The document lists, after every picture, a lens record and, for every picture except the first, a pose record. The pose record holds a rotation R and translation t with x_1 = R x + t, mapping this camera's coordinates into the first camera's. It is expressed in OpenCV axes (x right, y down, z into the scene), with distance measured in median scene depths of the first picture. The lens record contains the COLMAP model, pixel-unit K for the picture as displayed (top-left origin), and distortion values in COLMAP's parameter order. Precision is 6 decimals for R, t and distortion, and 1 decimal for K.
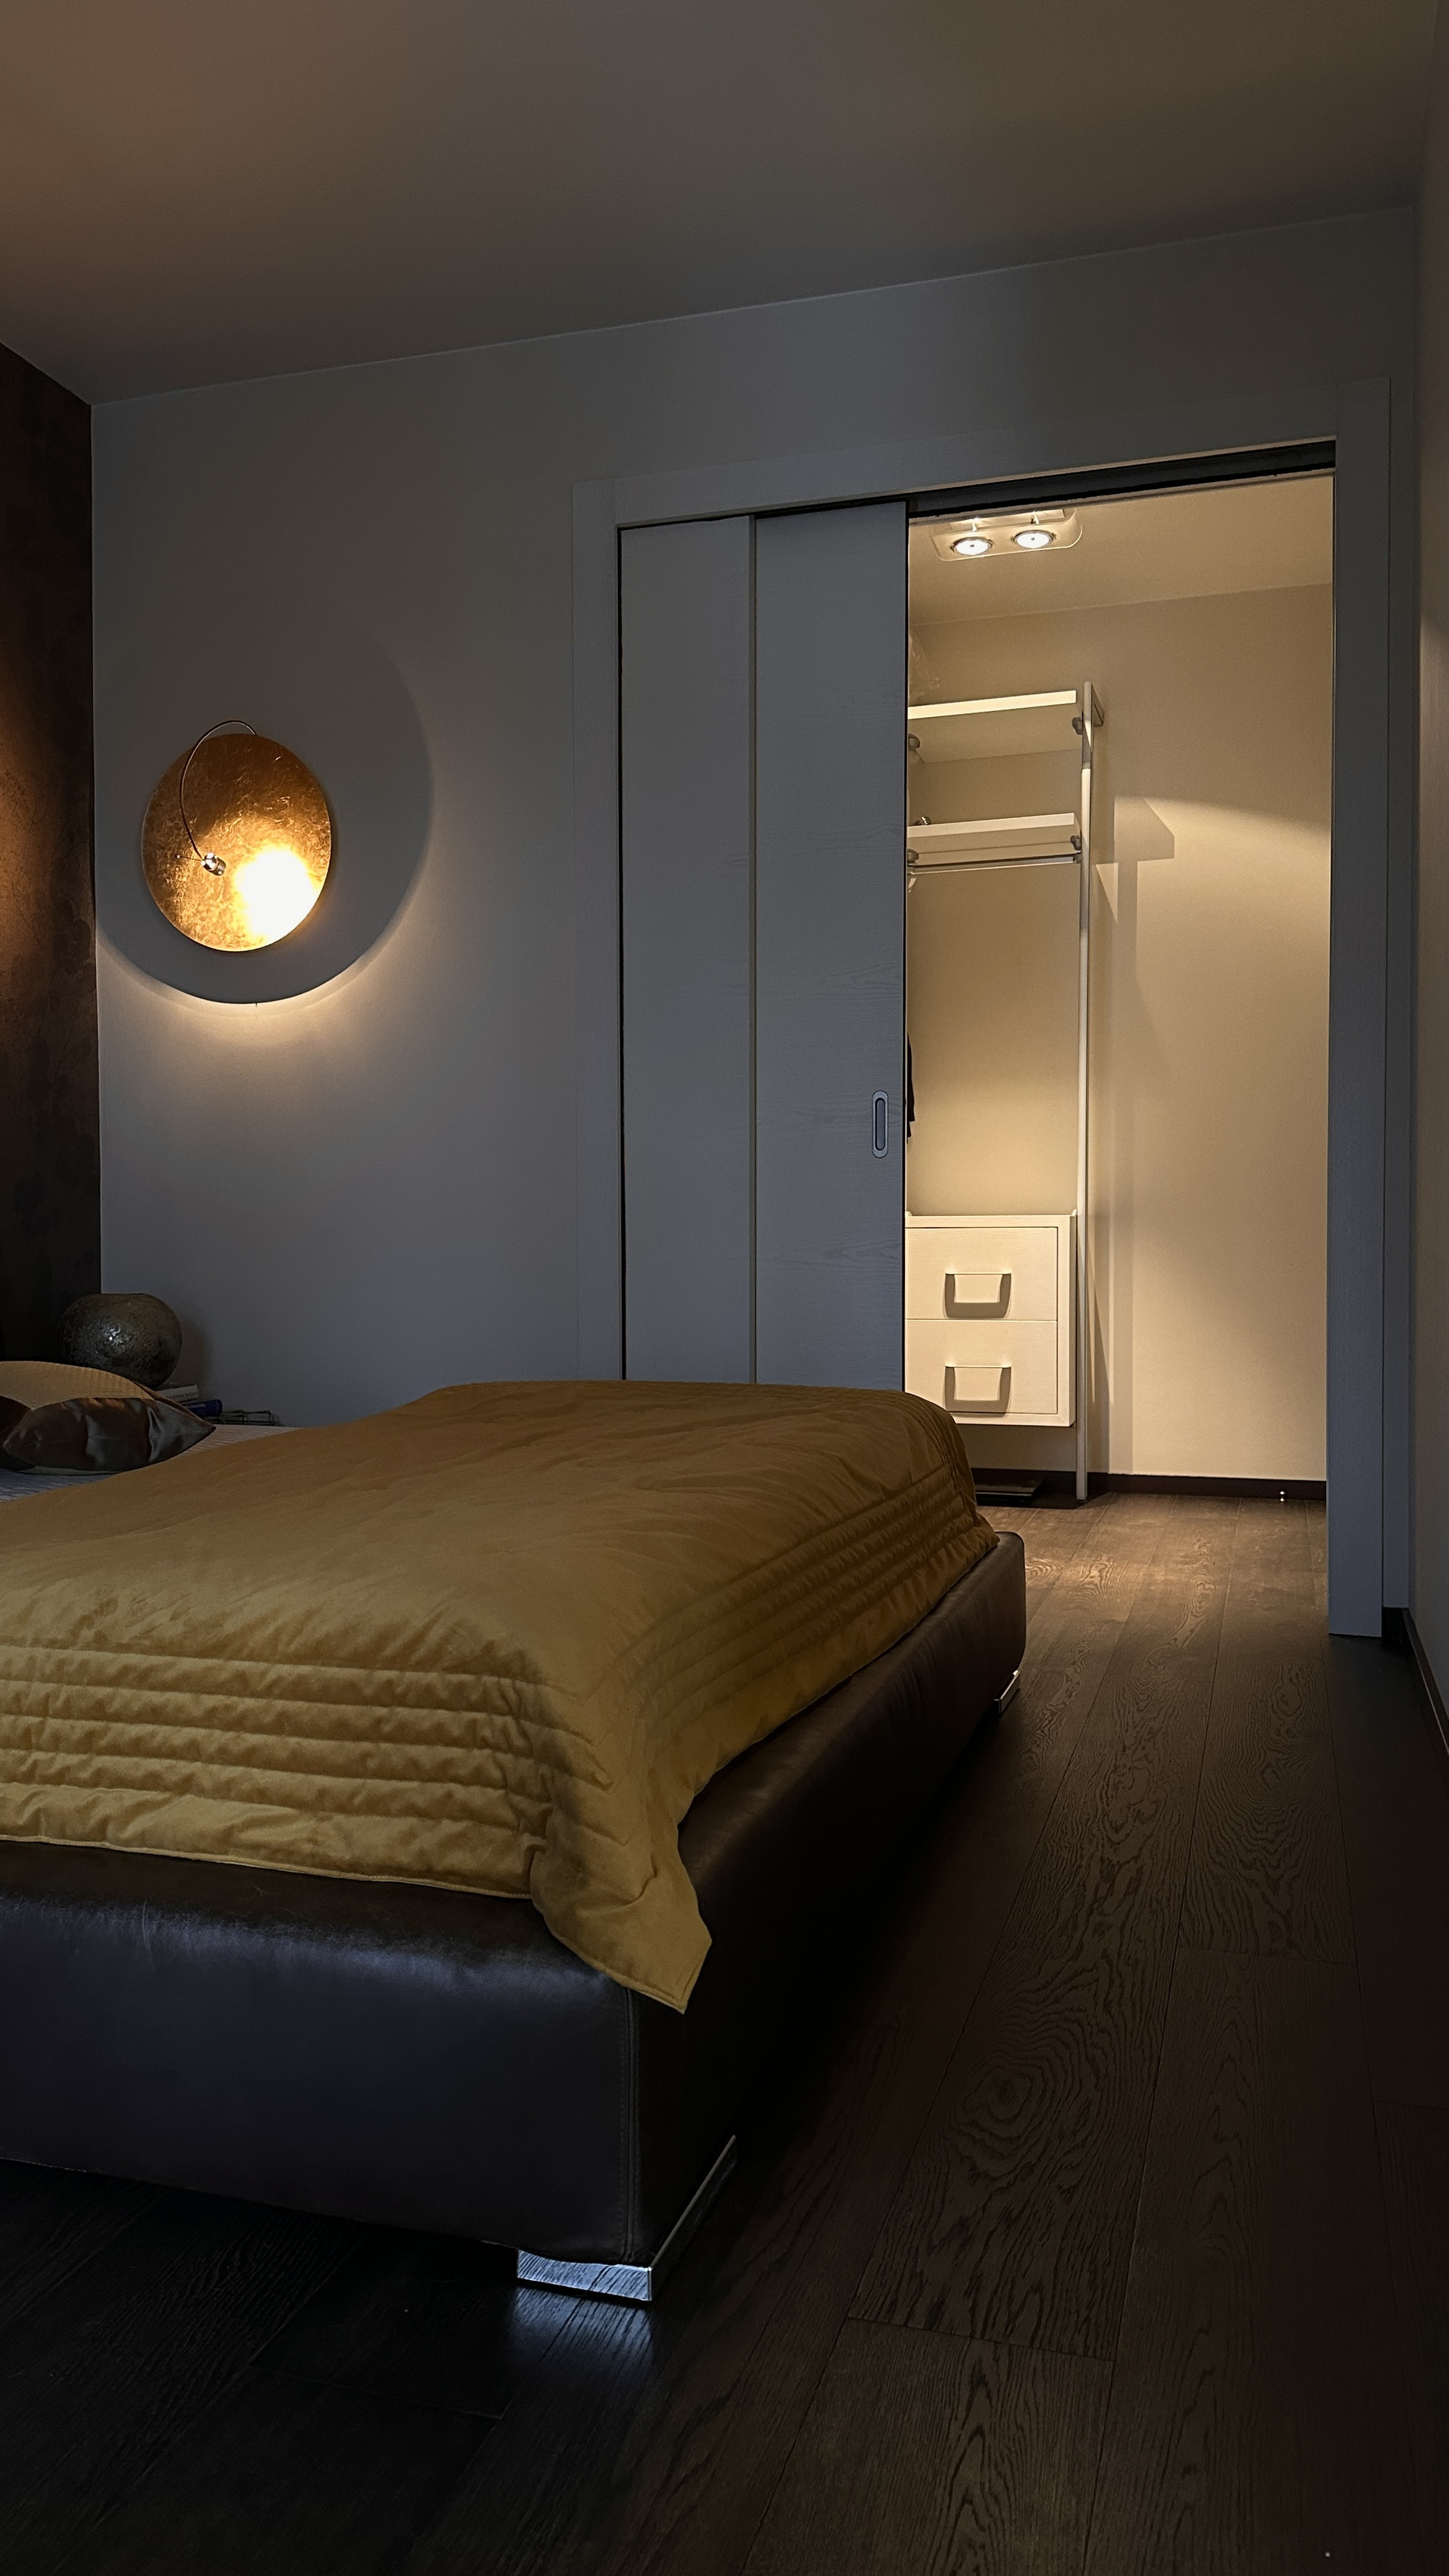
lens RADIAL K [[1799.2, 0, 728.5], [0, 1799.2, 1291.8], [0, 0, 1]] dist [0.155736, -0.324430]
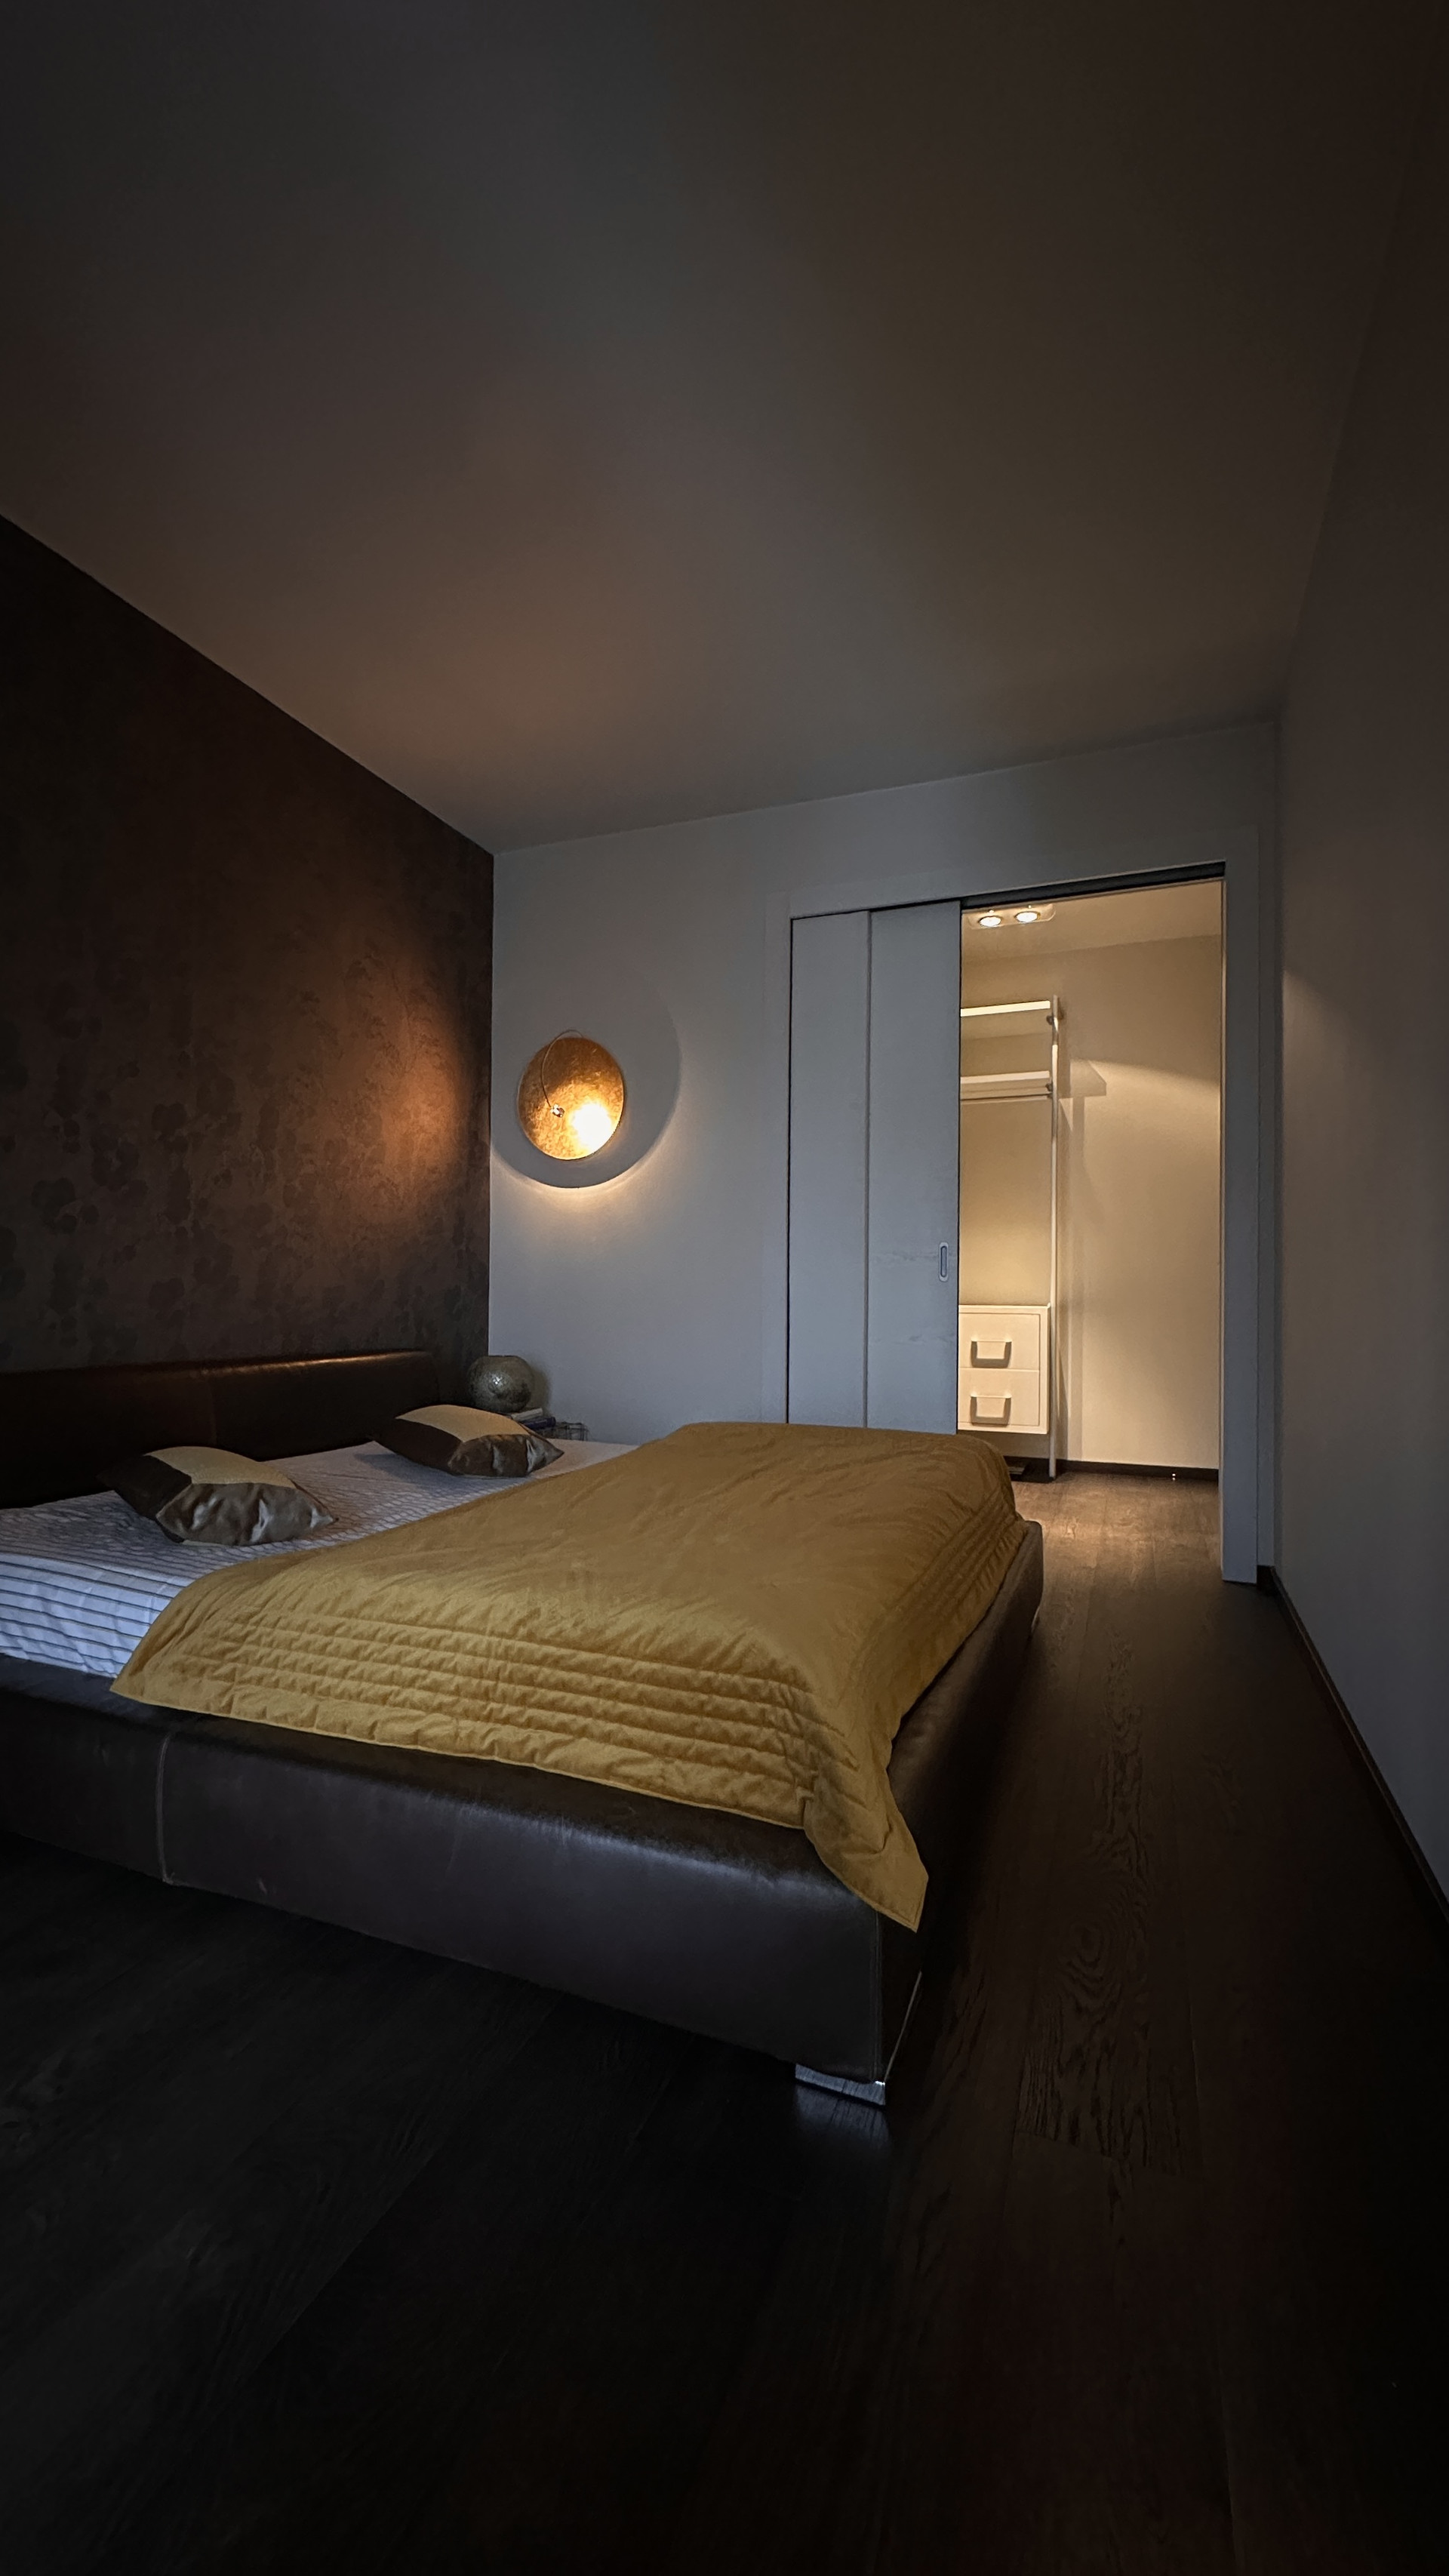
lens RADIAL K [[1031.0, 0, 724.5], [0, 1031.0, 1288.0], [0, 0, 1]] dist [-0.003060, 0.000951]
pose [[0.996225, 0.009852, -0.086245, -0.093221], [-0.012477, 0.999474, -0.029950, -0.097445], [0.085905, 0.030913, 0.995824, 0.081799]]
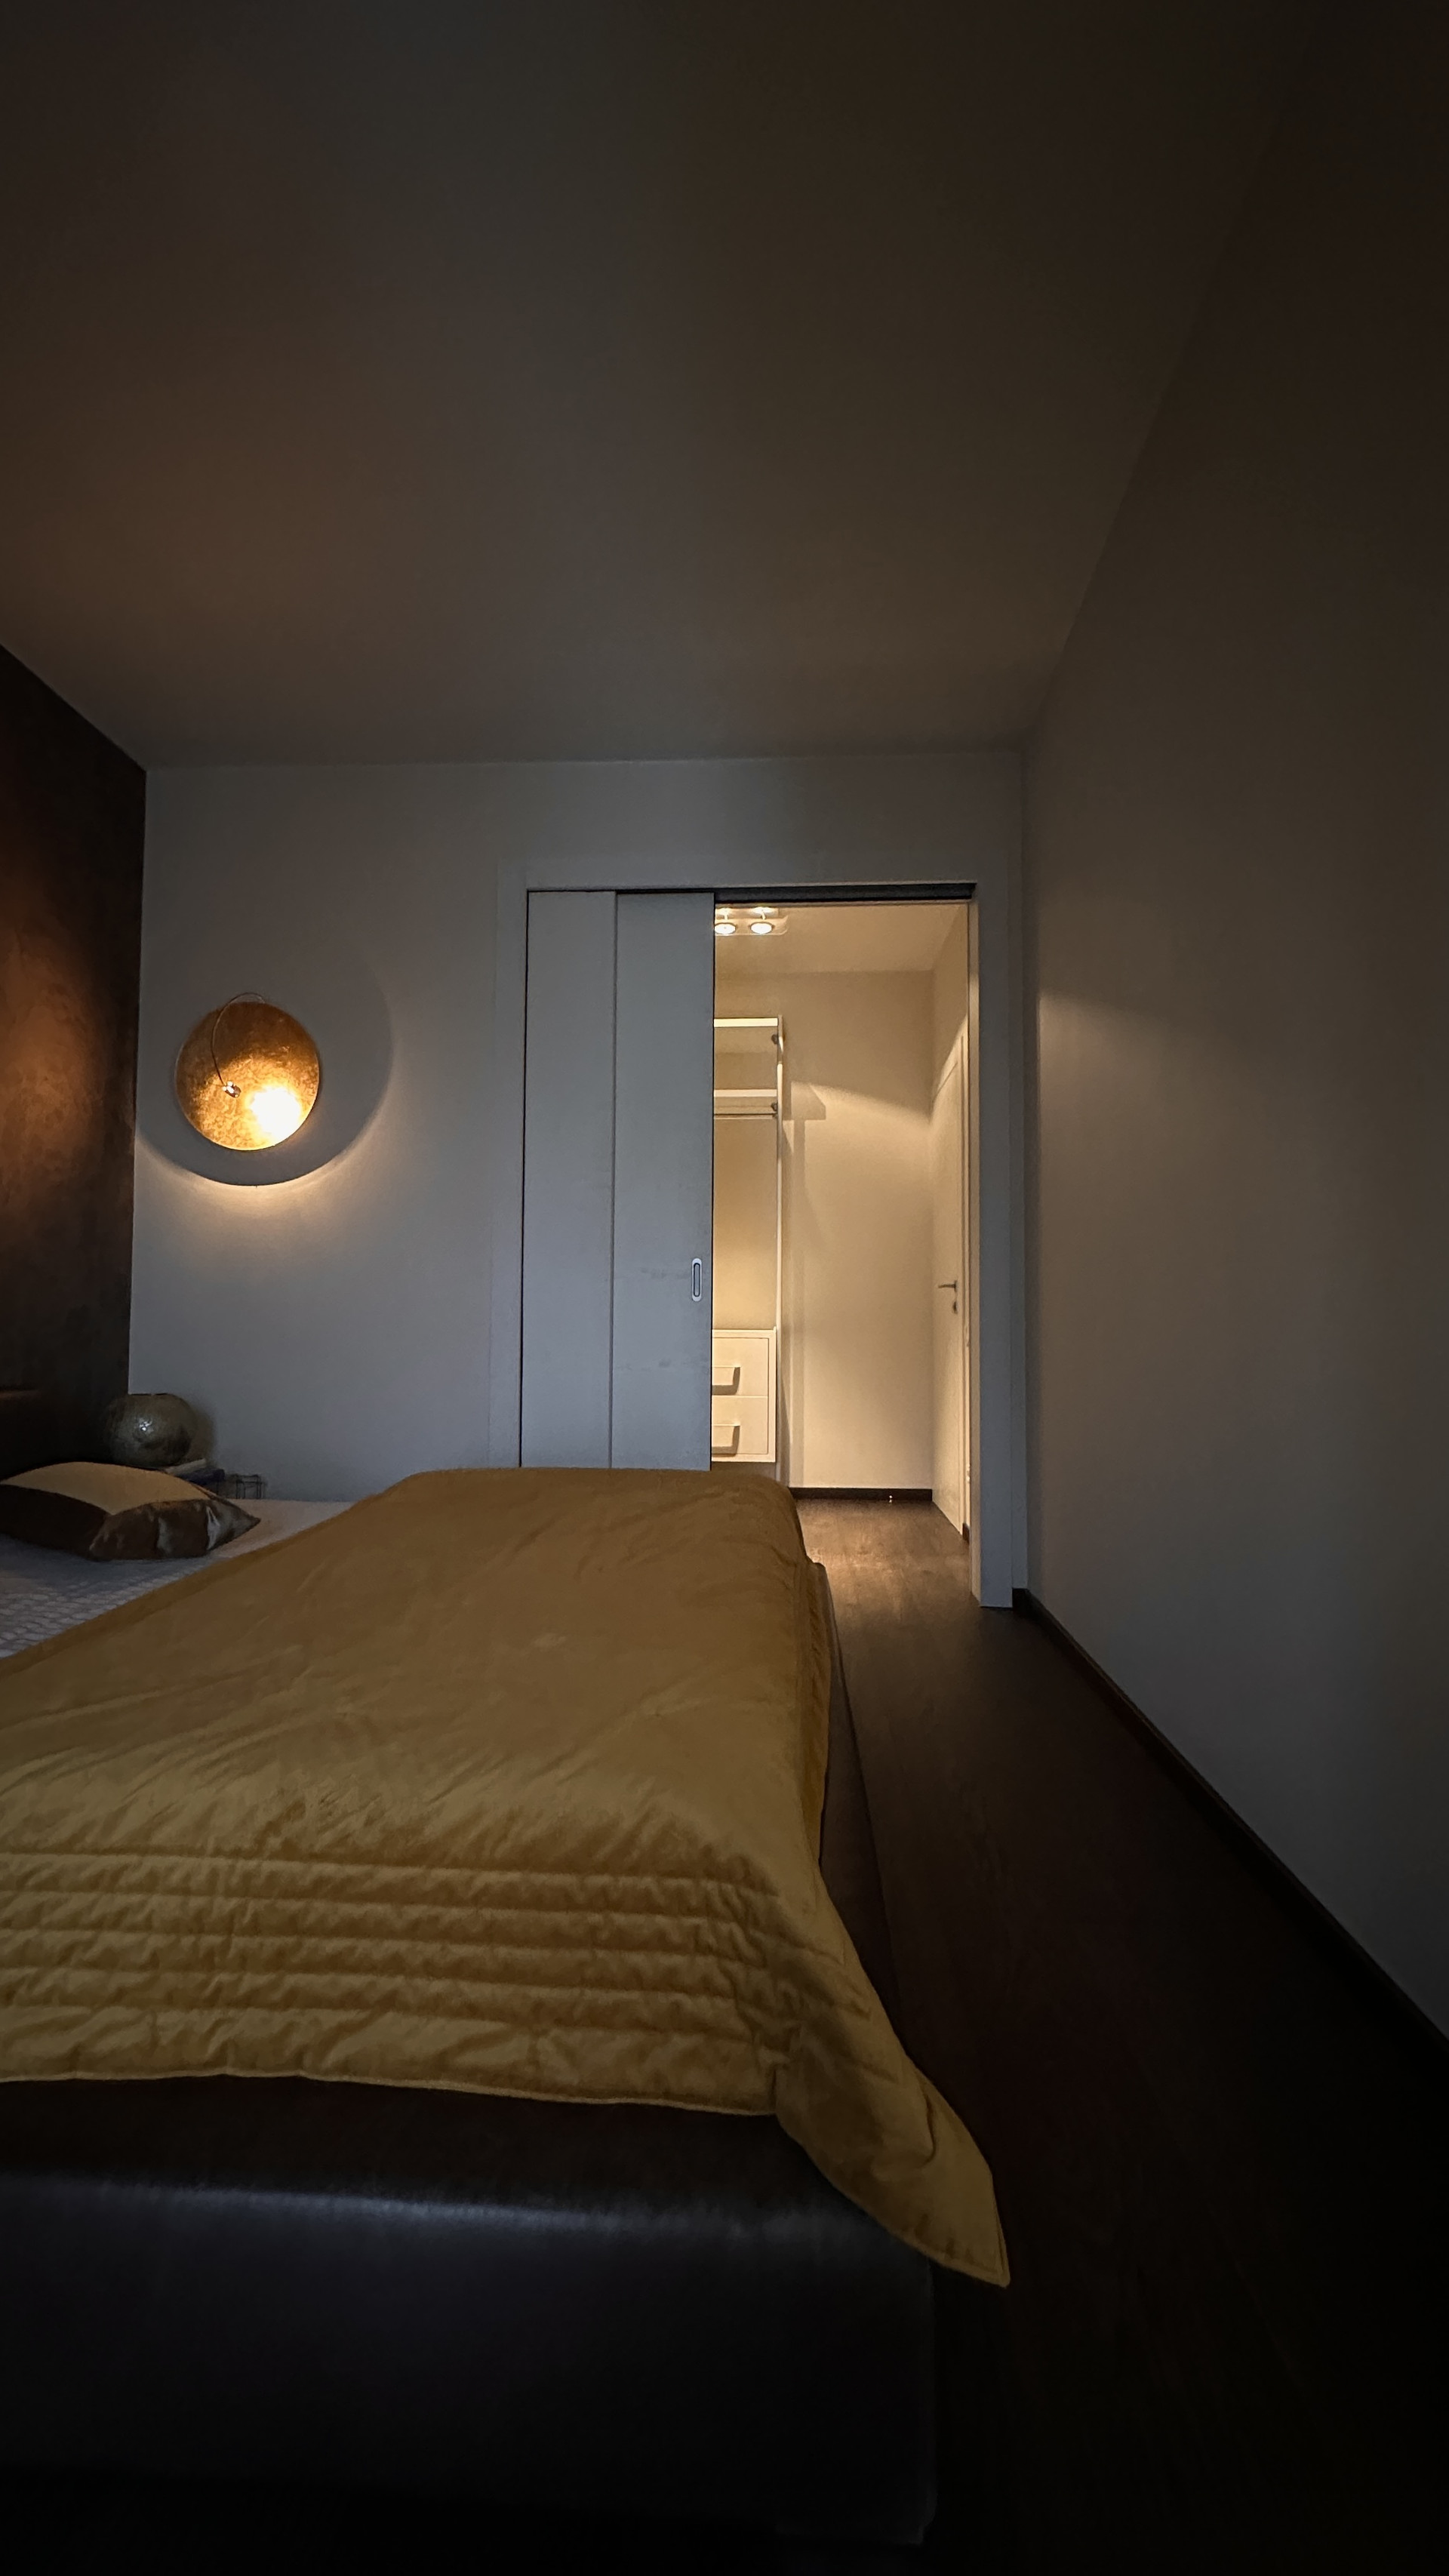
lens RADIAL K [[1031.0, 0, 724.5], [0, 1031.0, 1288.0], [0, 0, 1]] dist [-0.003060, 0.000951]
pose [[0.972536, 0.017372, 0.232102, -0.248576], [-0.003422, 0.998170, -0.060371, -0.086980], [-0.232726, 0.057919, 0.970816, 0.373932]]
